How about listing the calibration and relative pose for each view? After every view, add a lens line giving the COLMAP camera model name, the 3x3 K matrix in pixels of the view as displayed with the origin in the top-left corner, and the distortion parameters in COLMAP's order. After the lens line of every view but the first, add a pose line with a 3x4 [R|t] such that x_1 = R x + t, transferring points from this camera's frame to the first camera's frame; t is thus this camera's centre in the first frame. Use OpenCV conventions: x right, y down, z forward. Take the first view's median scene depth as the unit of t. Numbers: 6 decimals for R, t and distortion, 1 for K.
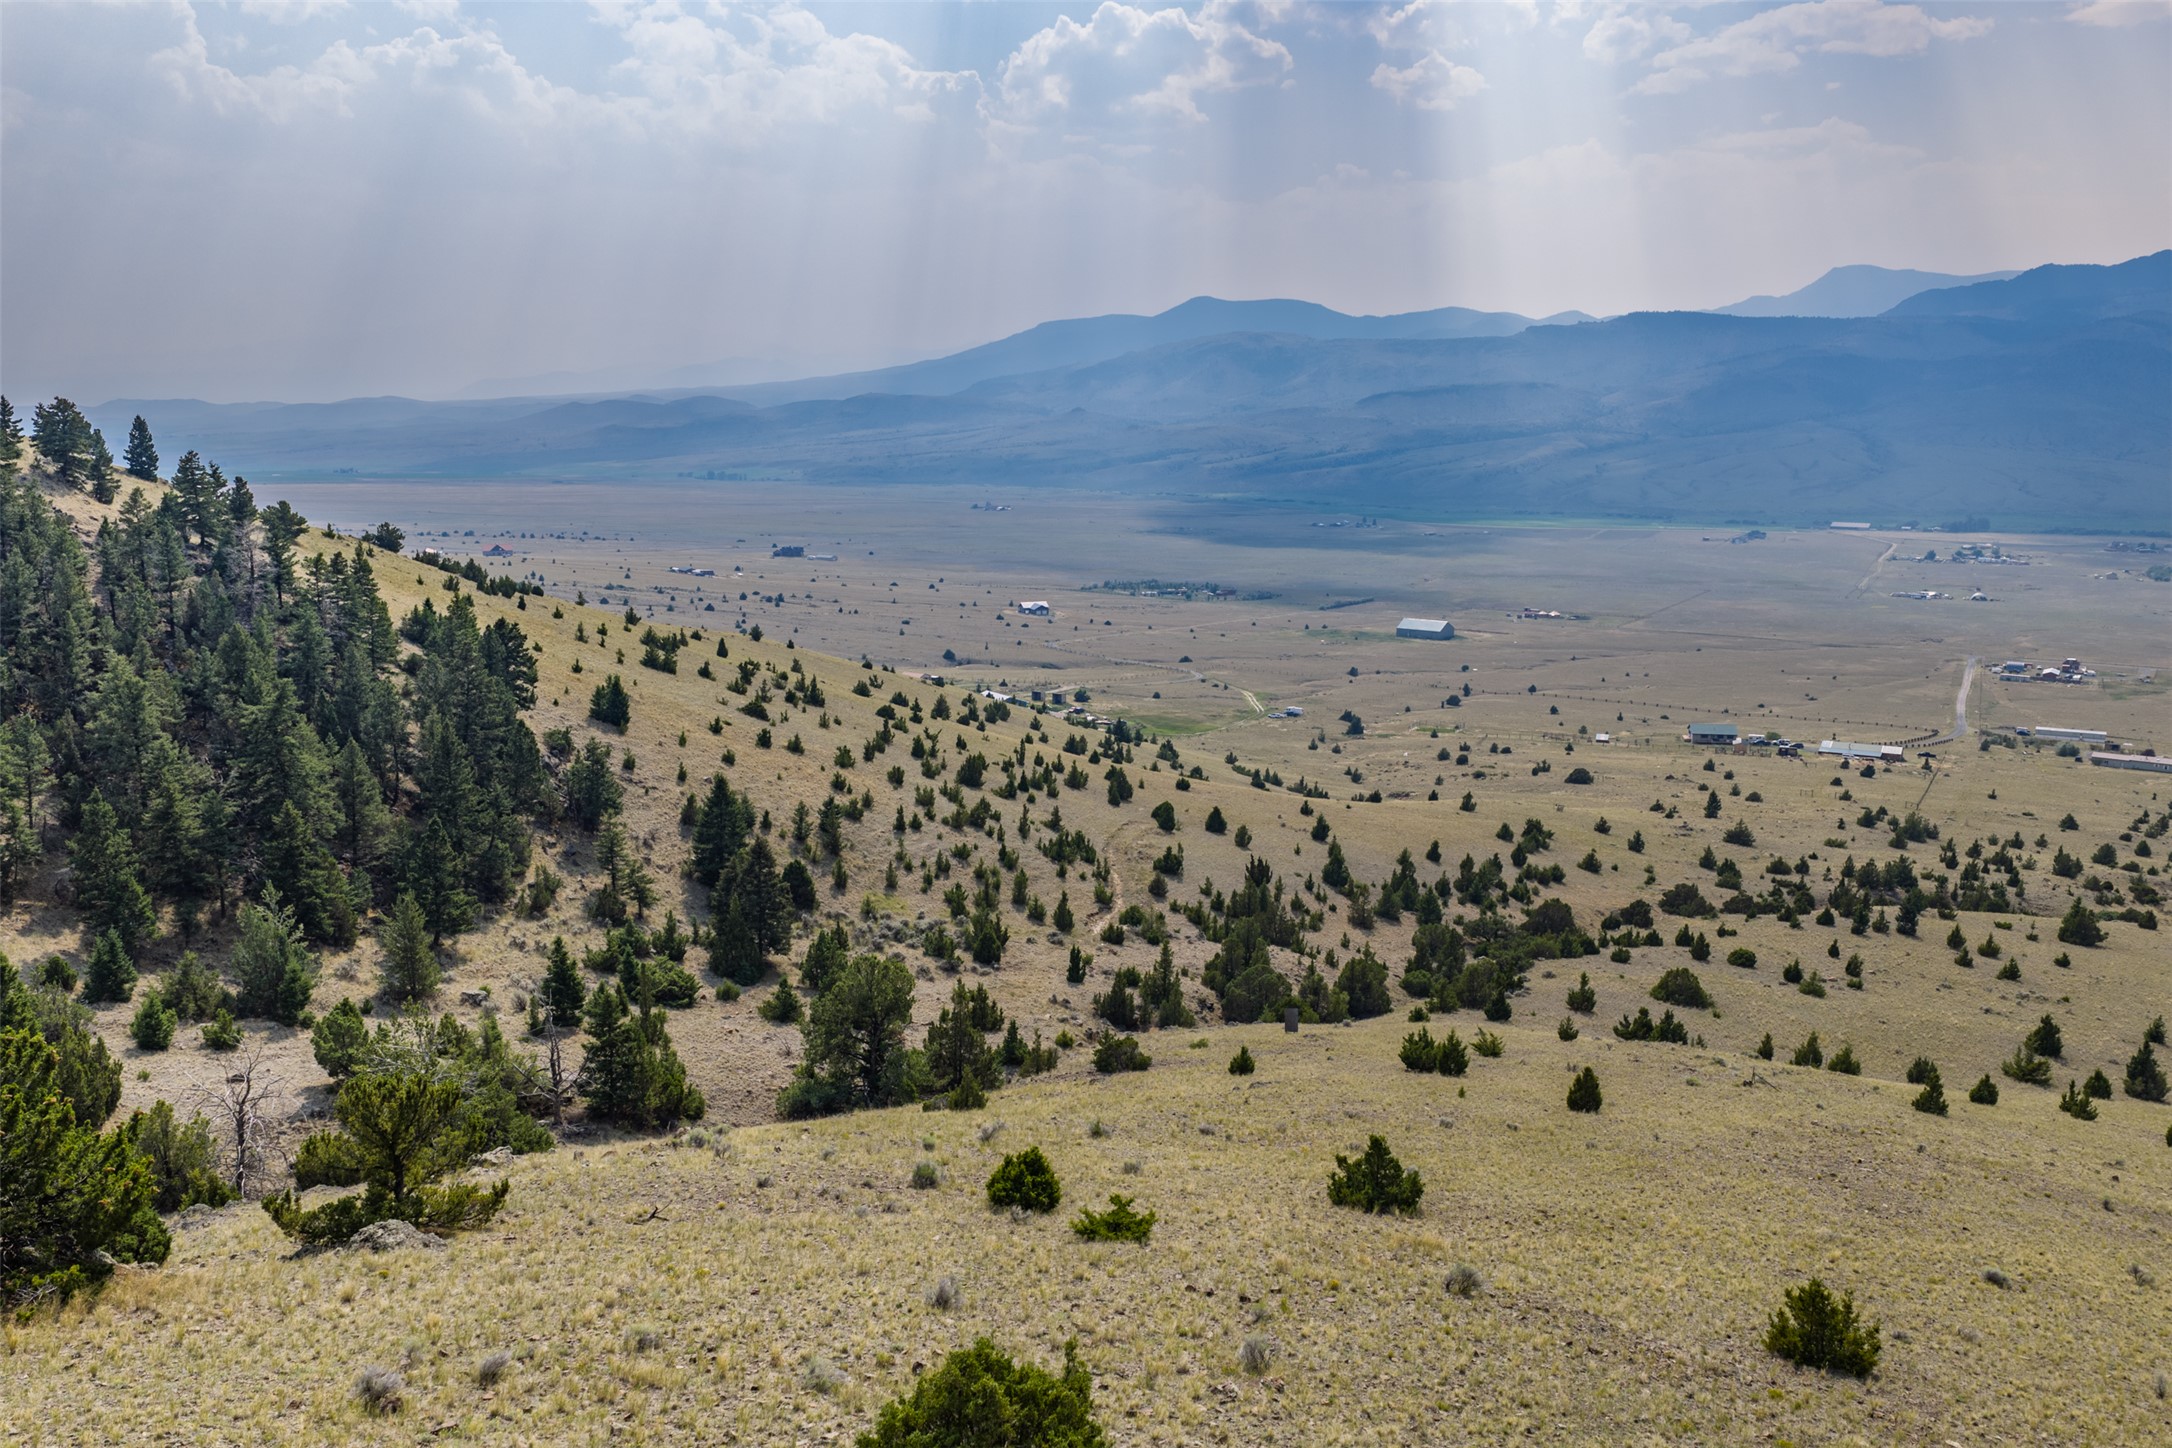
lens RADIAL K [[1795.6, 0, 1094.5], [0, 1795.6, 730.0], [0, 0, 1]] dist [0.019811, -0.036673]
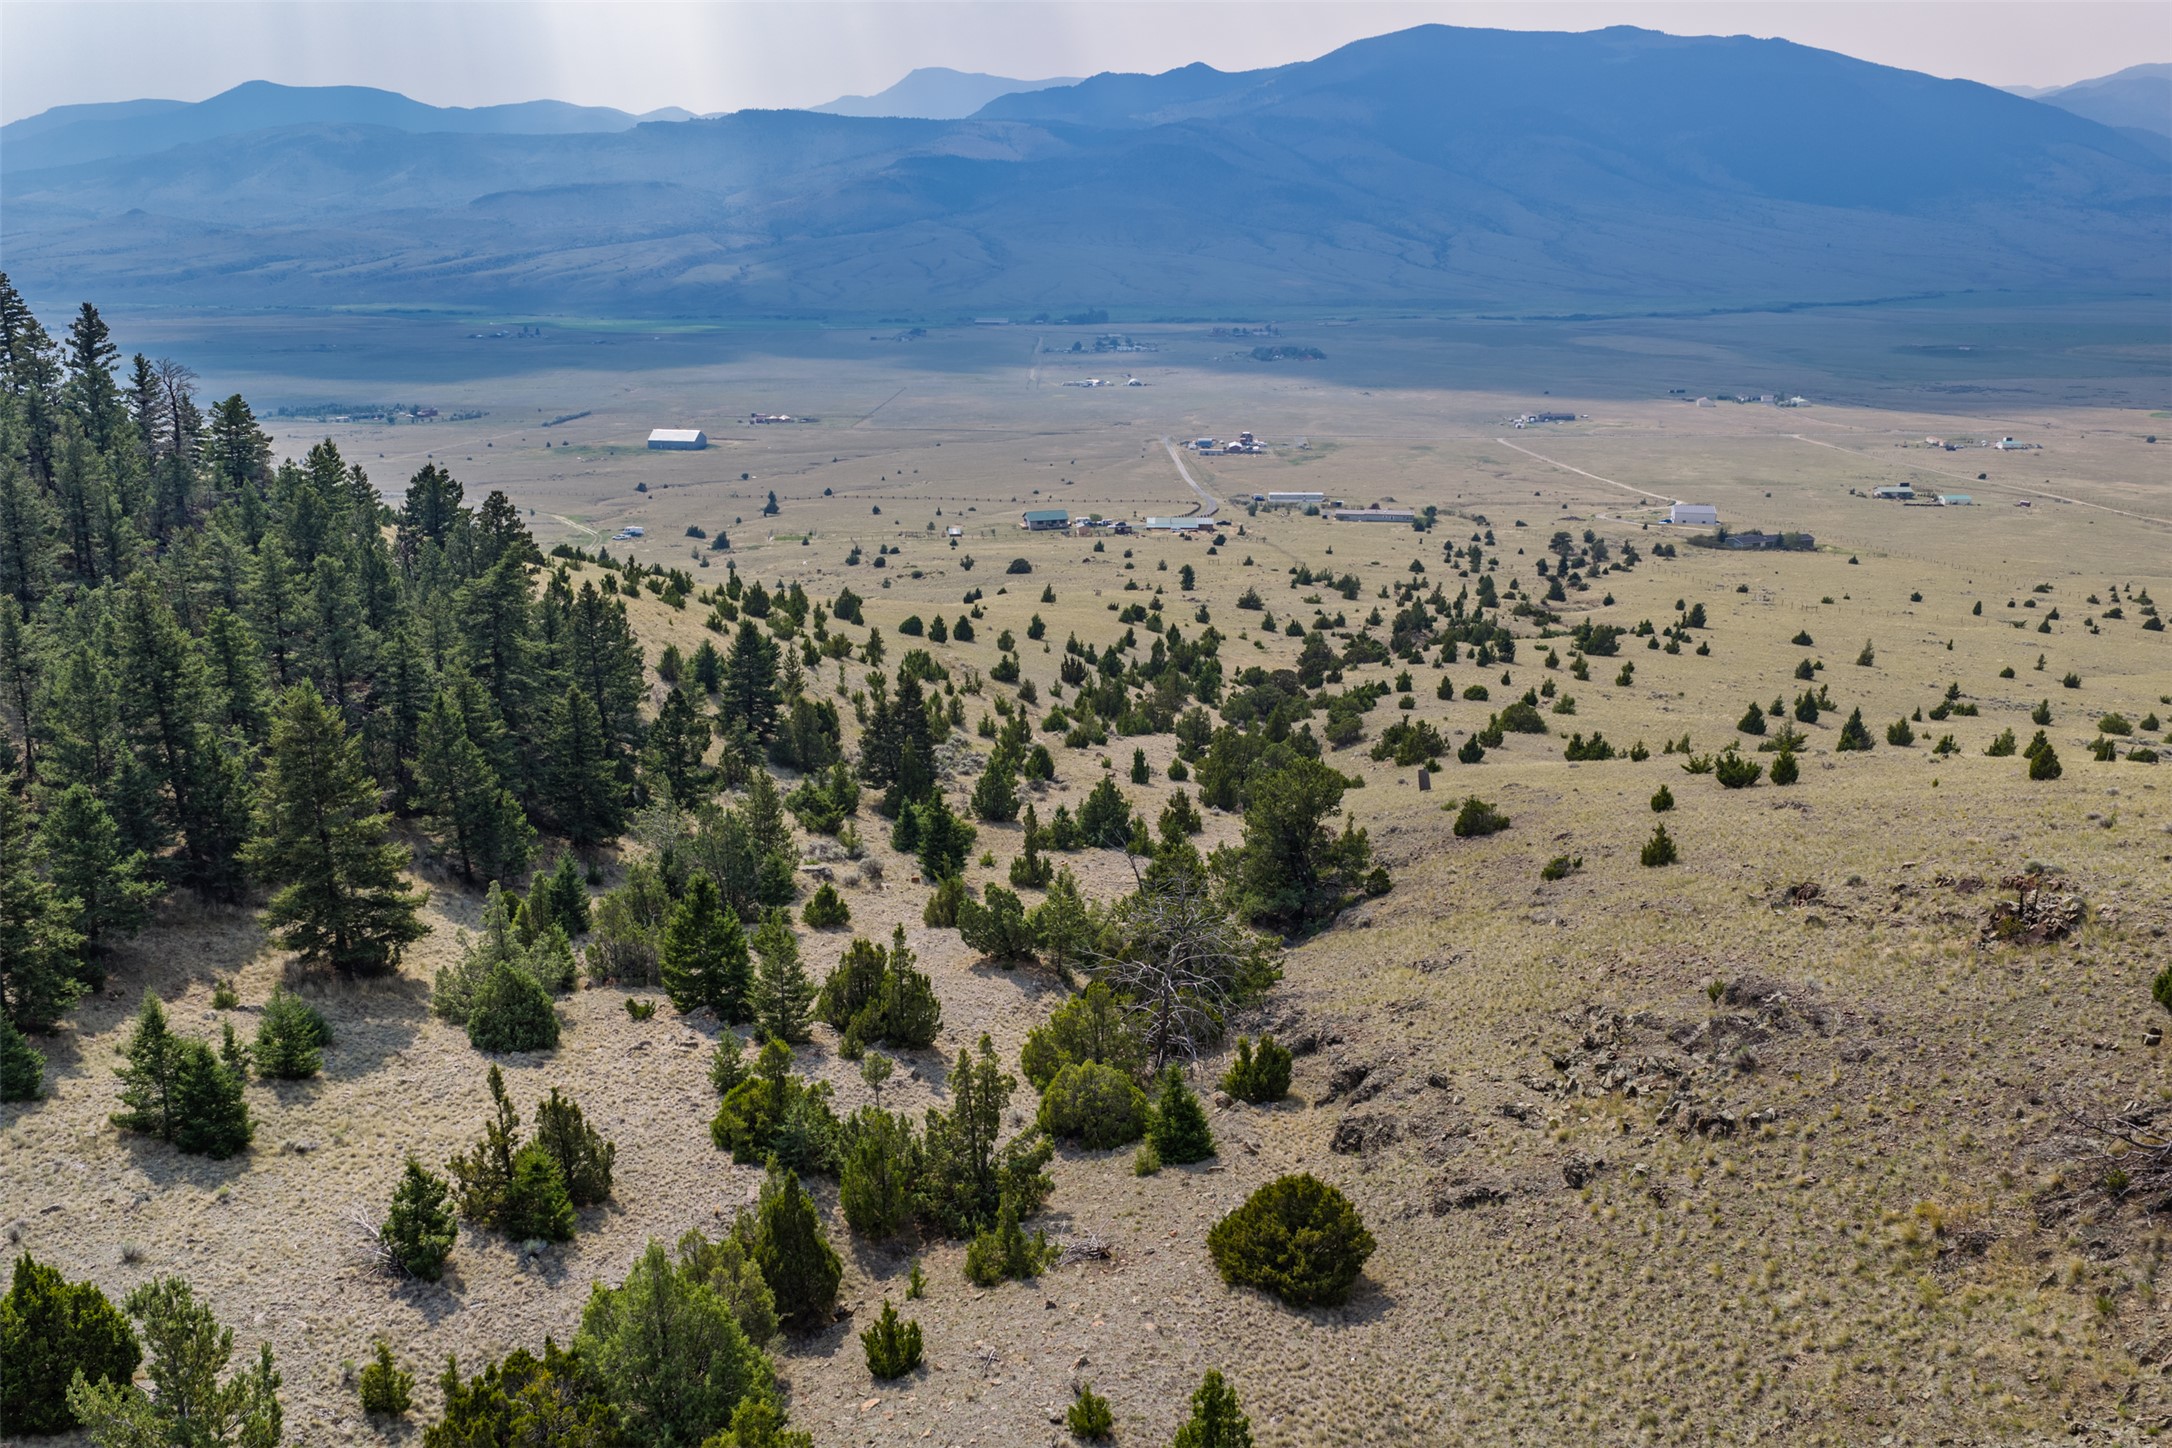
lens RADIAL K [[1795.6, 0, 1094.5], [0, 1795.6, 730.0], [0, 0, 1]] dist [0.019811, -0.036673]
pose [[0.887741, -0.131283, 0.441226, -0.123990], [0.084391, 0.988641, 0.124369, -0.004817], [-0.452542, -0.073172, 0.888736, 0.028924]]
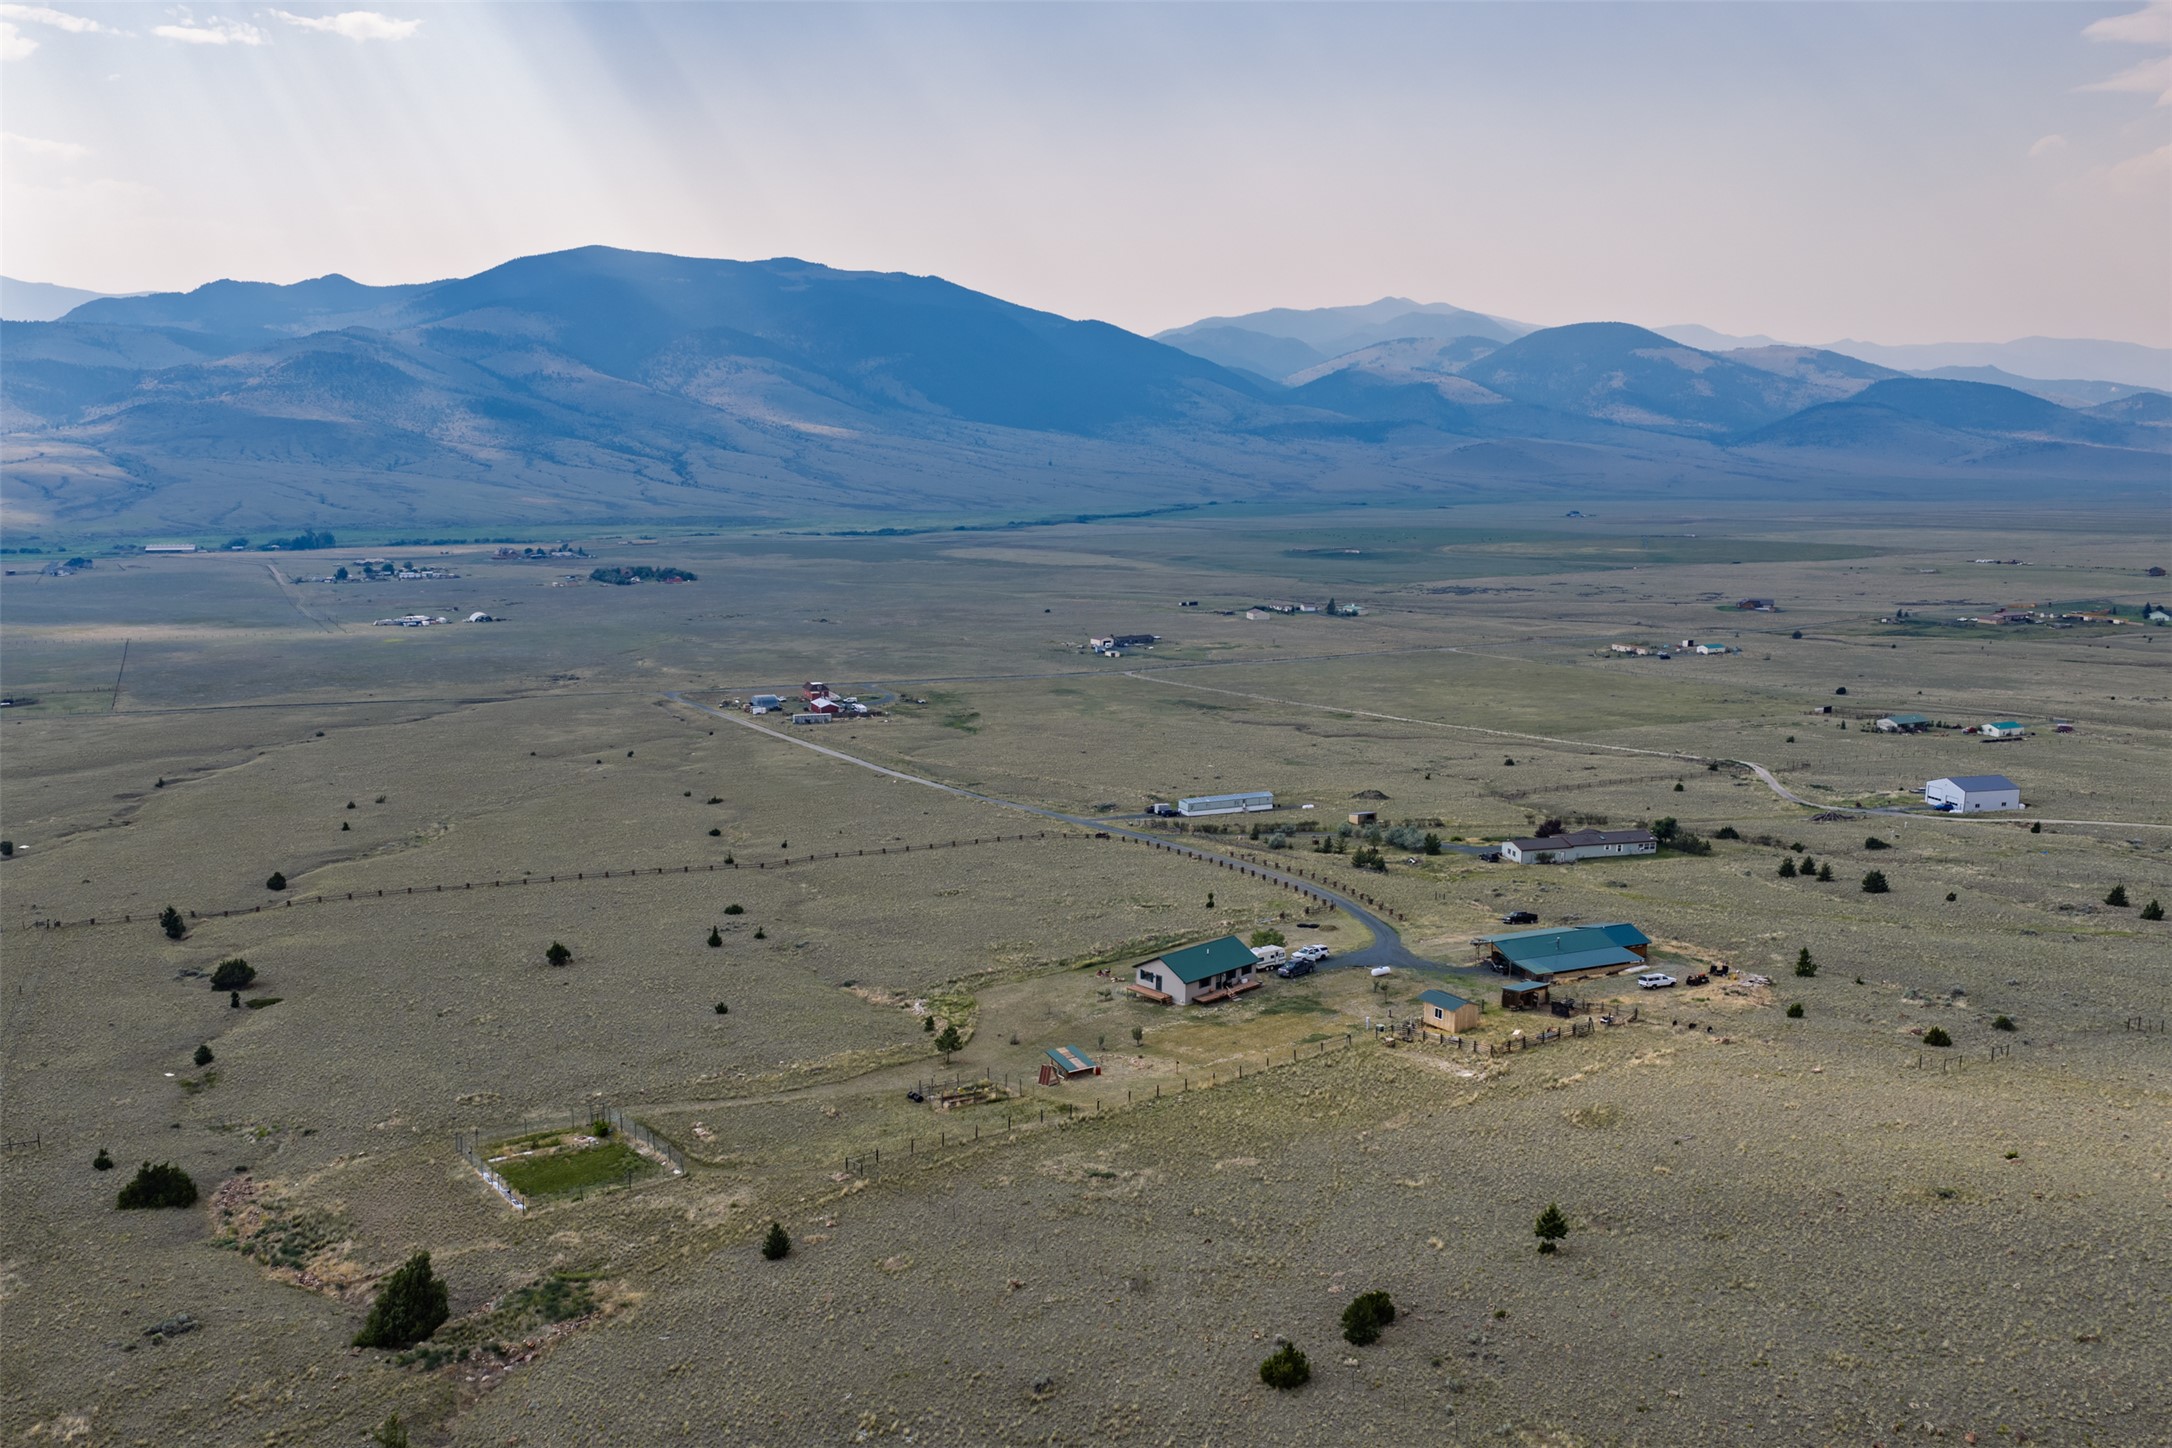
lens RADIAL K [[1793.9, 0, 1094.3], [0, 1793.9, 725.9], [0, 0, 1]] dist [0.029319, -0.059722]
pose [[0.587601, -0.125727, 0.799323, 0.010624], [0.140516, 0.988700, 0.052218, -0.076319], [-0.796856, 0.081634, 0.598628, 0.796584]]
